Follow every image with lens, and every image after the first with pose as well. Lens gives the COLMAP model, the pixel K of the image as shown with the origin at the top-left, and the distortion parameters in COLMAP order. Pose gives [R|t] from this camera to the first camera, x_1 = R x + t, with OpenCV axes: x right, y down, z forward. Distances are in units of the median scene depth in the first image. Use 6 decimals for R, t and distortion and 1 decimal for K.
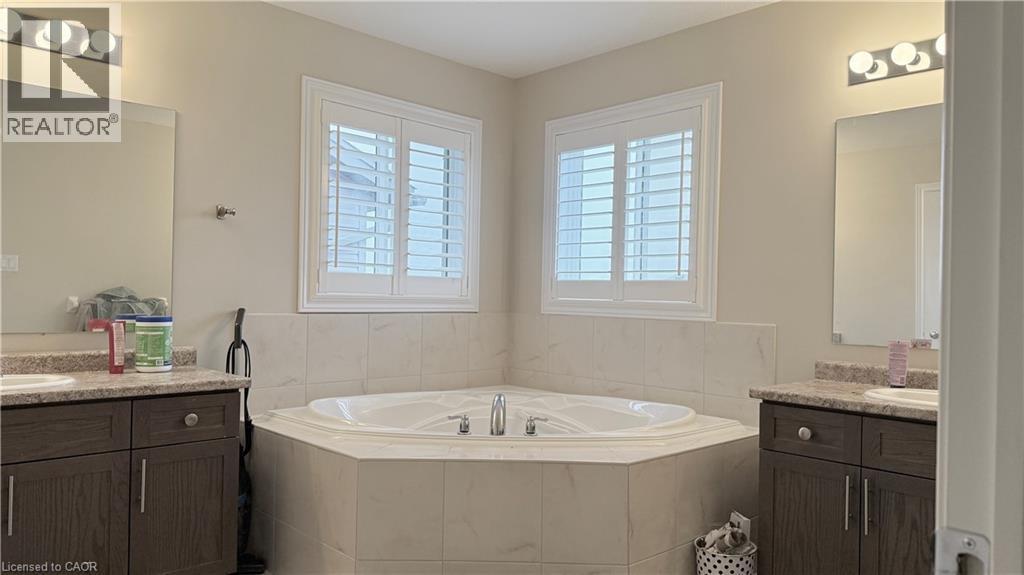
lens RADIAL K [[722.4, 0, 512.0], [0, 722.4, 287.5], [0, 0, 1]] dist [-0.002481, -0.000066]
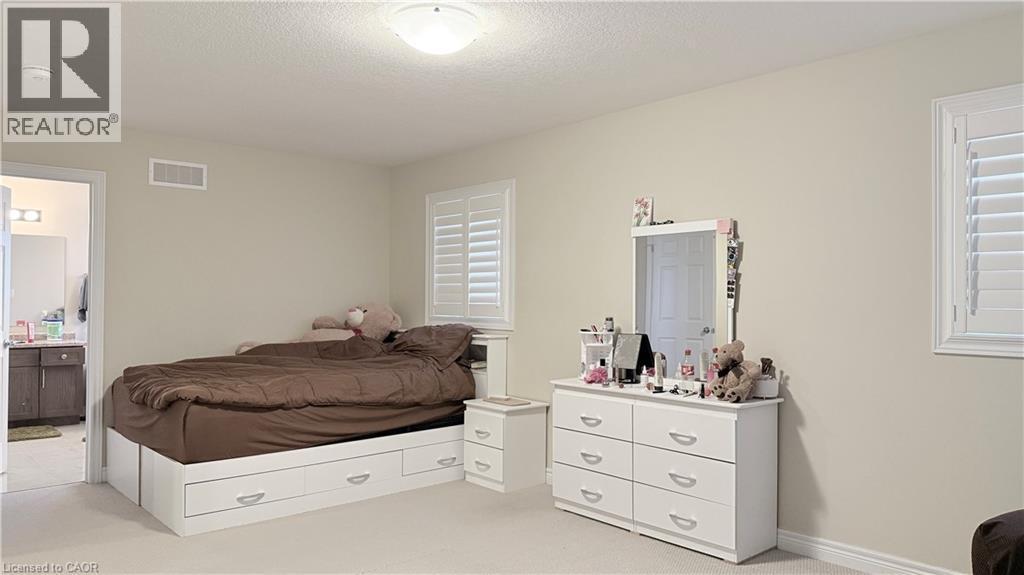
lens RADIAL K [[722.4, 0, 512.0], [0, 722.4, 287.5], [0, 0, 1]] dist [-0.002481, -0.000066]
pose [[0.998885, -0.020230, -0.042651, 1.249879], [0.020263, 0.999795, 0.000334, -0.042256], [0.042635, -0.001198, 0.999090, -1.507860]]
